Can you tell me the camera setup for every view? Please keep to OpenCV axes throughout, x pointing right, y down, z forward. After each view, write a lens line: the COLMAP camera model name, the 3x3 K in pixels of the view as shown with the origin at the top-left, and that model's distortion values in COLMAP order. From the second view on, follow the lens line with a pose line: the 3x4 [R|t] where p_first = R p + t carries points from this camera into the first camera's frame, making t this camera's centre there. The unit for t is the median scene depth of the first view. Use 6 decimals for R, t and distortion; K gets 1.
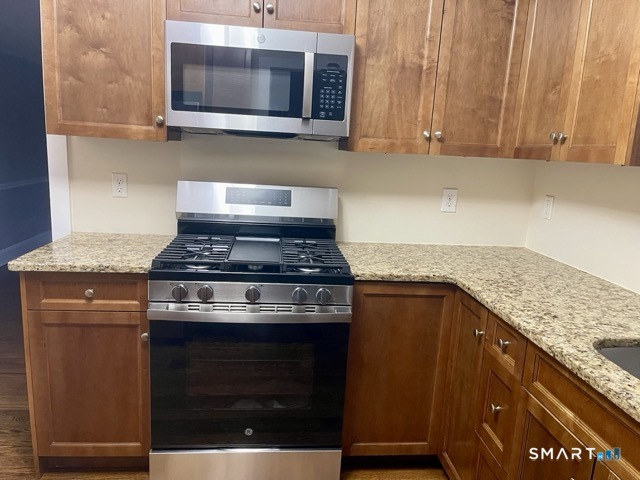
lens RADIAL K [[478.5, 0, 317.2], [0, 478.5, 243.8], [0, 0, 1]] dist [0.058282, -0.074546]
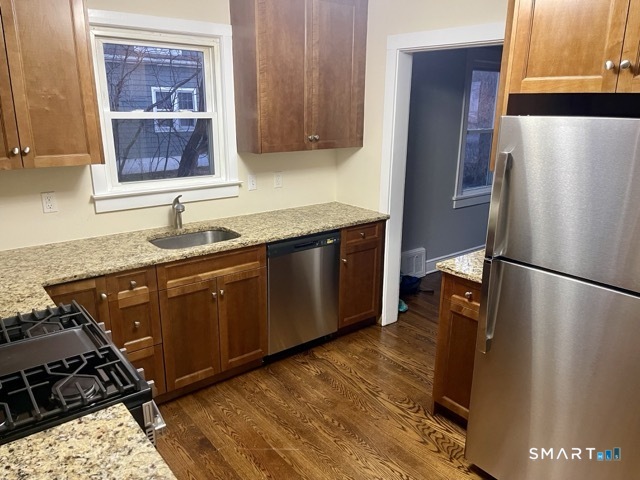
lens RADIAL K [[478.5, 0, 317.2], [0, 478.5, 243.8], [0, 0, 1]] dist [0.058282, -0.074546]
pose [[-0.538213, -0.289290, 0.791605, -0.924434], [0.134753, 0.897626, 0.419654, -0.394719], [-0.831967, 0.332534, -0.444131, 0.910999]]
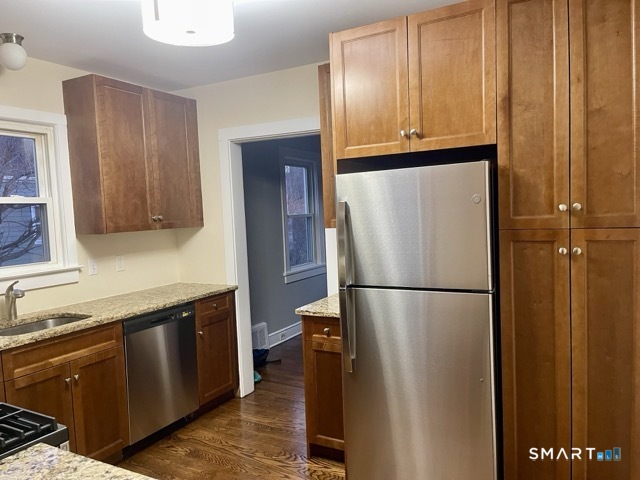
lens RADIAL K [[478.5, 0, 317.2], [0, 478.5, 243.8], [0, 0, 1]] dist [0.058282, -0.074546]
pose [[-0.823292, -0.058402, 0.564606, -0.953707], [0.112712, 0.958064, 0.263455, -0.329721], [-0.556316, 0.280538, -0.782184, 1.129450]]
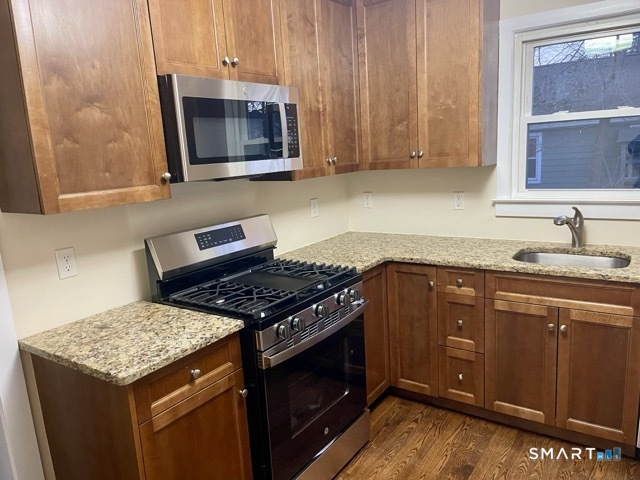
lens RADIAL K [[478.5, 0, 317.2], [0, 478.5, 243.8], [0, 0, 1]] dist [0.058282, -0.074546]
pose [[0.645674, -0.236226, 0.726156, -0.855049], [0.243965, 0.964923, 0.096974, -0.153338], [-0.723593, 0.114543, 0.680657, 0.175471]]
